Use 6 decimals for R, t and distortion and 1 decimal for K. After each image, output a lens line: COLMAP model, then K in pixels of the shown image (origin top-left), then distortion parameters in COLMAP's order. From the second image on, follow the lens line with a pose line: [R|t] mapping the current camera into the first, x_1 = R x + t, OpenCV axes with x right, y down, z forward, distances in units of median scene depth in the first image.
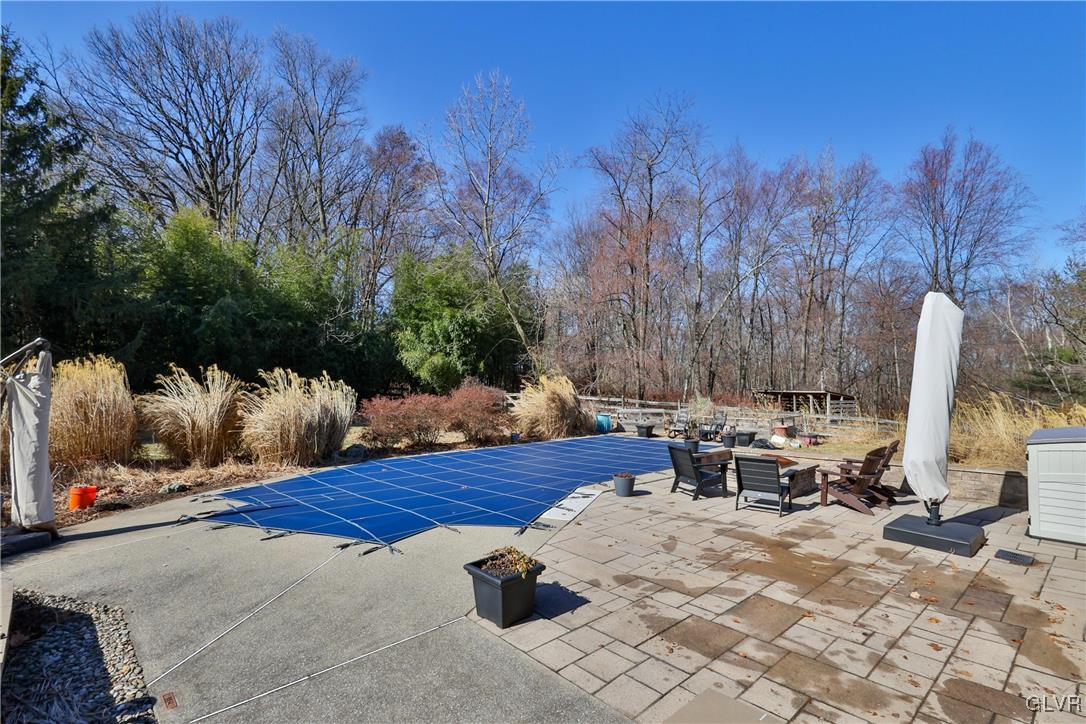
lens RADIAL K [[529.6, 0, 542.3], [0, 529.6, 360.0], [0, 0, 1]] dist [-0.002854, 0.001281]
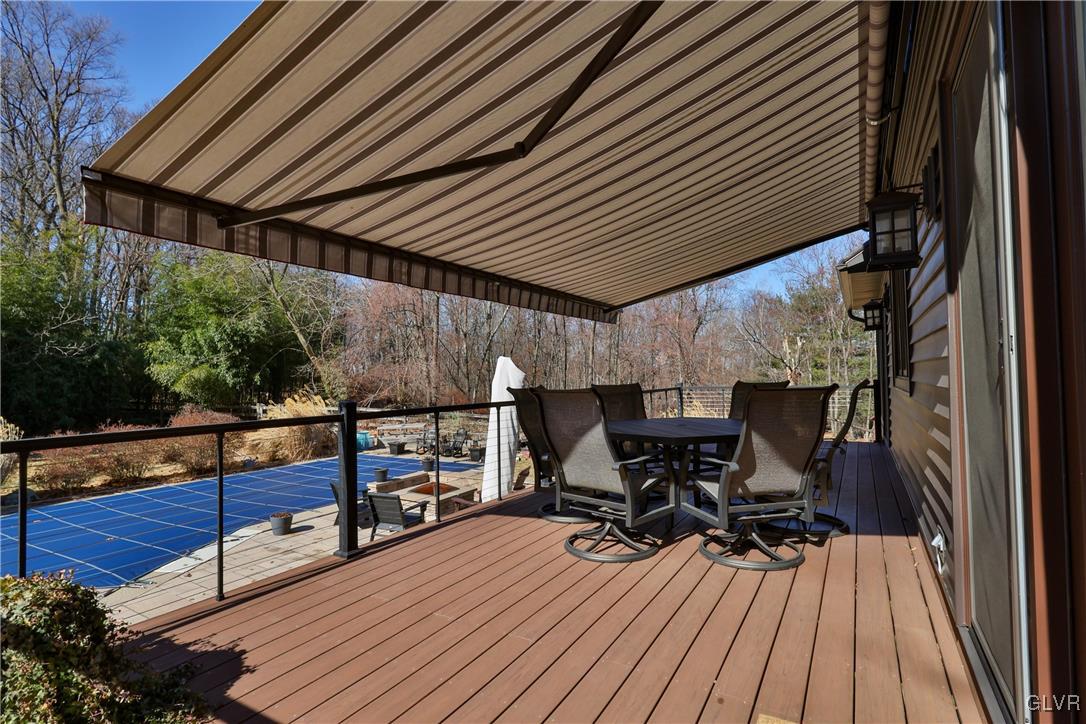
lens RADIAL K [[529.6, 0, 542.3], [0, 529.6, 360.0], [0, 0, 1]] dist [-0.002854, 0.001281]
pose [[0.957728, -0.004931, 0.287631, 0.166288], [0.002594, 0.999960, 0.008506, -0.044963], [-0.287662, -0.007400, 0.957703, -0.068843]]
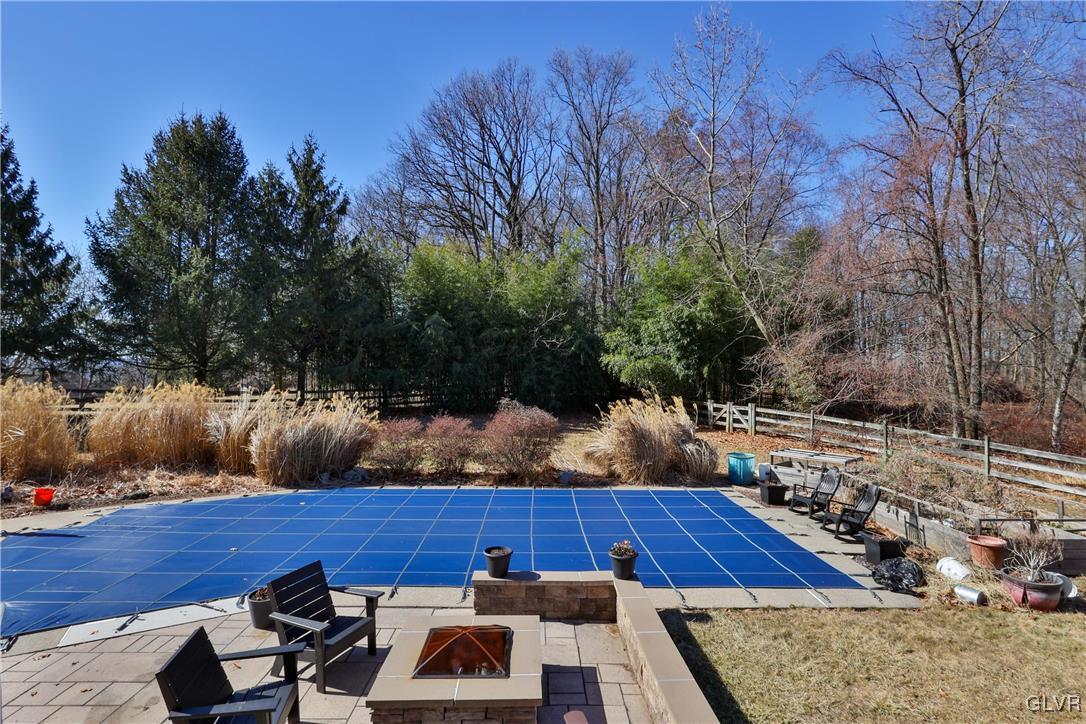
lens RADIAL K [[529.6, 0, 542.3], [0, 529.6, 360.0], [0, 0, 1]] dist [-0.002854, 0.001281]
pose [[0.744384, -0.003788, -0.667741, 0.403470], [0.016974, 0.999768, 0.013252, -0.033759], [0.667536, -0.021199, 0.744276, 0.361172]]
